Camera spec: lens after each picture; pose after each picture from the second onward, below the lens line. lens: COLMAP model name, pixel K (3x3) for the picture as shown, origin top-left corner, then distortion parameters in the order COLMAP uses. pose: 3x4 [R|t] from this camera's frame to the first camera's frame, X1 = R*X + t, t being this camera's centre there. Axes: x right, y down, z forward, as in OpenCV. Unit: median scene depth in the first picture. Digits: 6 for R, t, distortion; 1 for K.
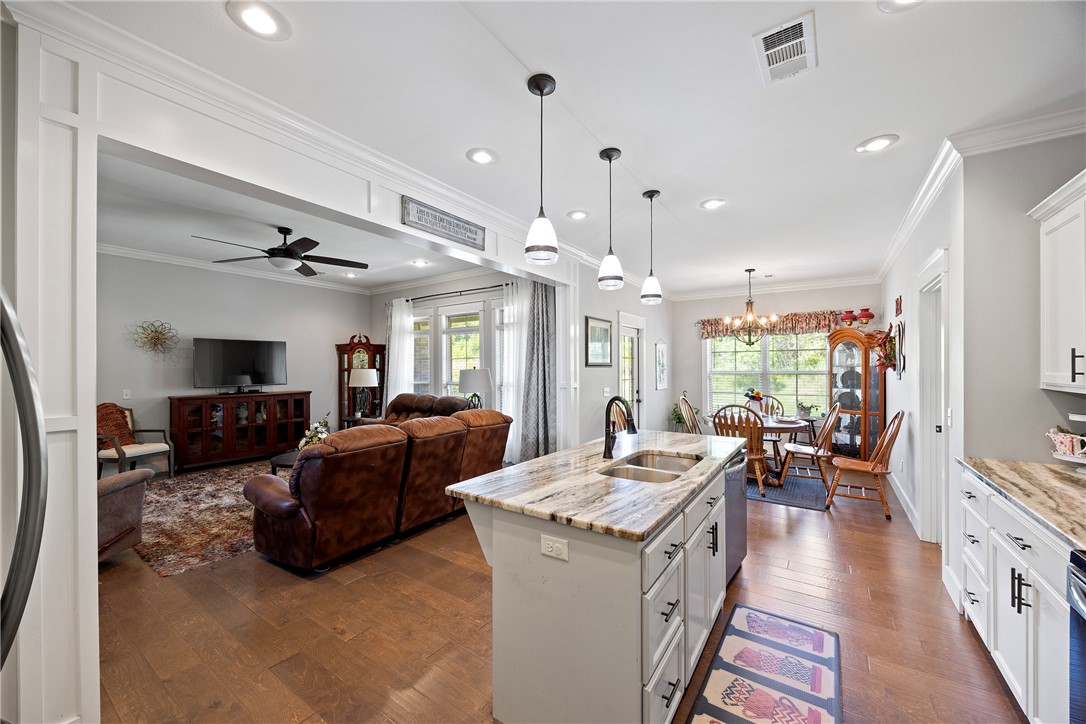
lens RADIAL K [[413.6, 0, 540.9], [0, 413.6, 366.1], [0, 0, 1]] dist [0.000612, 0.000185]
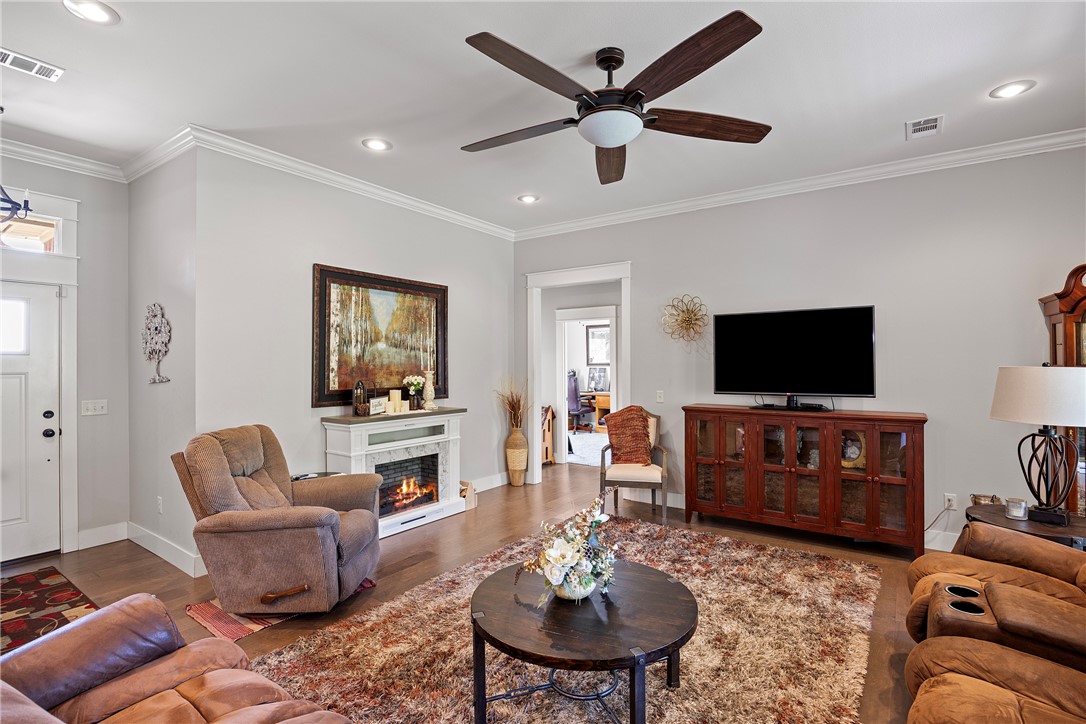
lens RADIAL K [[519.9, 0, 554.2], [0, 519.9, 361.6], [0, 0, 1]] dist [-0.002008, -0.000248]
pose [[0.008506, 0.003708, -0.999957, -0.043615], [0.005320, 0.999979, 0.003753, -0.000750], [0.999950, -0.005352, 0.008486, 0.773568]]
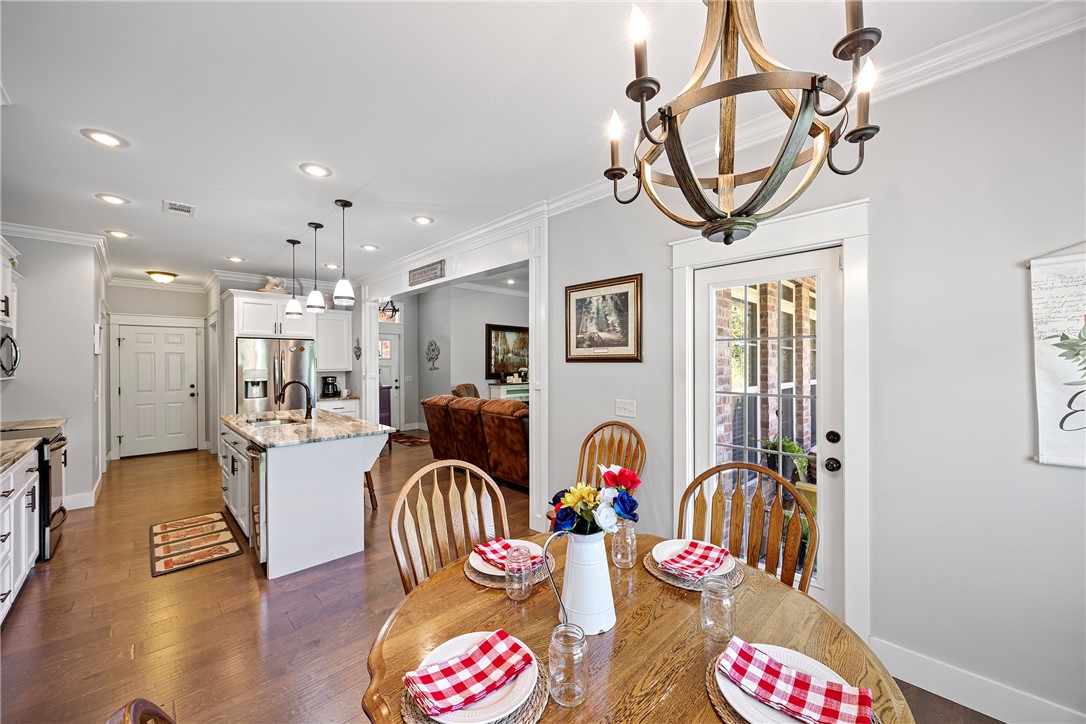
lens RADIAL K [[417.0, 0, 546.2], [0, 417.0, 362.8], [0, 0, 1]] dist [-0.000153, -0.000127]
pose [[-0.185932, 0.005595, -0.982547, 0.675646], [0.006562, 0.999969, 0.004453, -0.000597], [0.982541, -0.005620, -0.185963, 0.939310]]
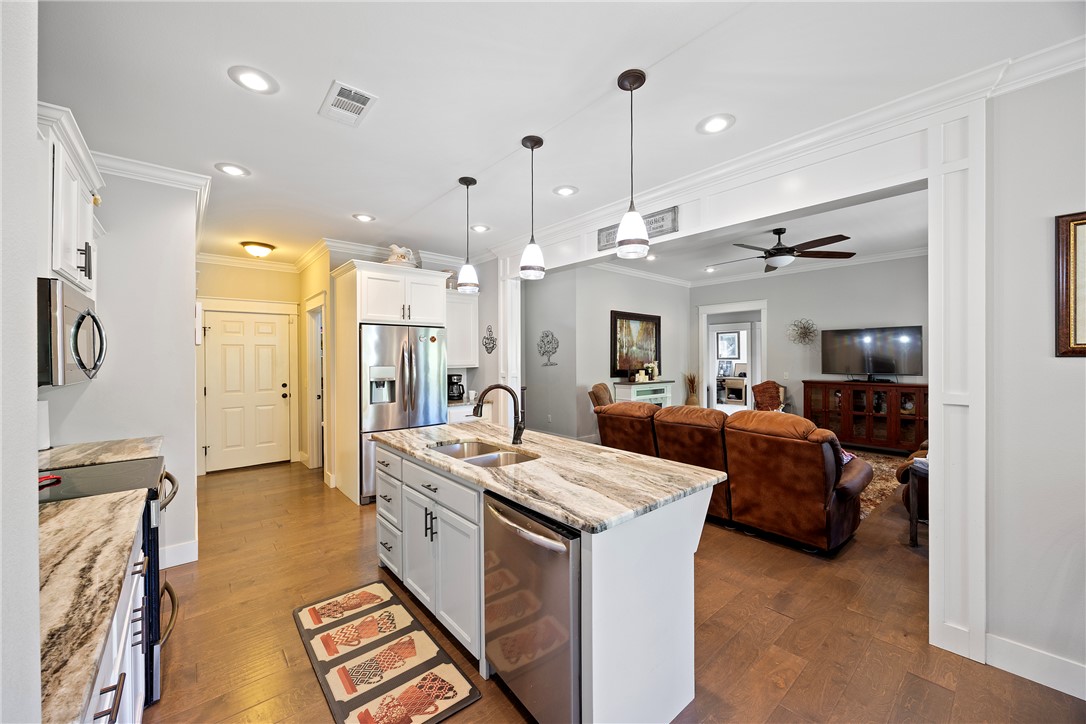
lens RADIAL K [[417.5, 0, 547.1], [0, 417.5, 359.0], [0, 0, 1]] dist [-0.000063, 0.000024]
pose [[-0.246095, 0.008280, -0.969210, 0.494586], [0.005836, 0.999958, 0.007061, -0.000824], [0.969228, -0.003918, -0.246133, 0.563225]]
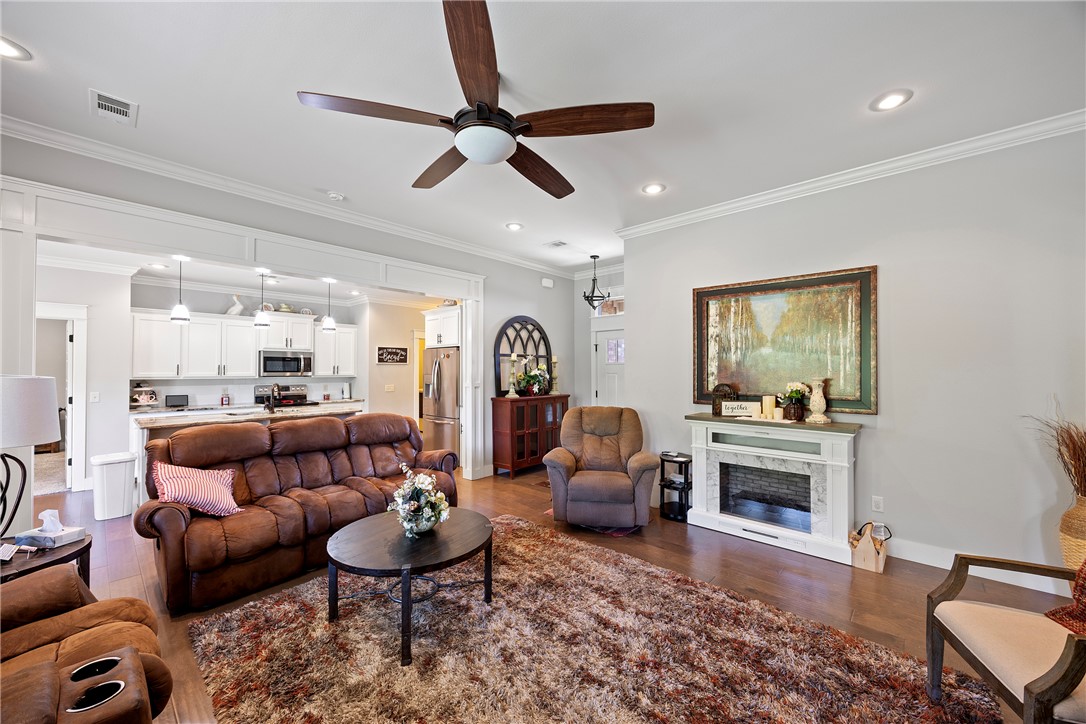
lens RADIAL K [[417.0, 0, 546.2], [0, 417.0, 362.8], [0, 0, 1]] dist [-0.000153, -0.000127]
pose [[-0.990644, 0.007396, 0.136269, -0.617833], [0.004760, 0.999795, -0.019658, 0.006327], [-0.136386, -0.018825, -0.990477, 1.208032]]
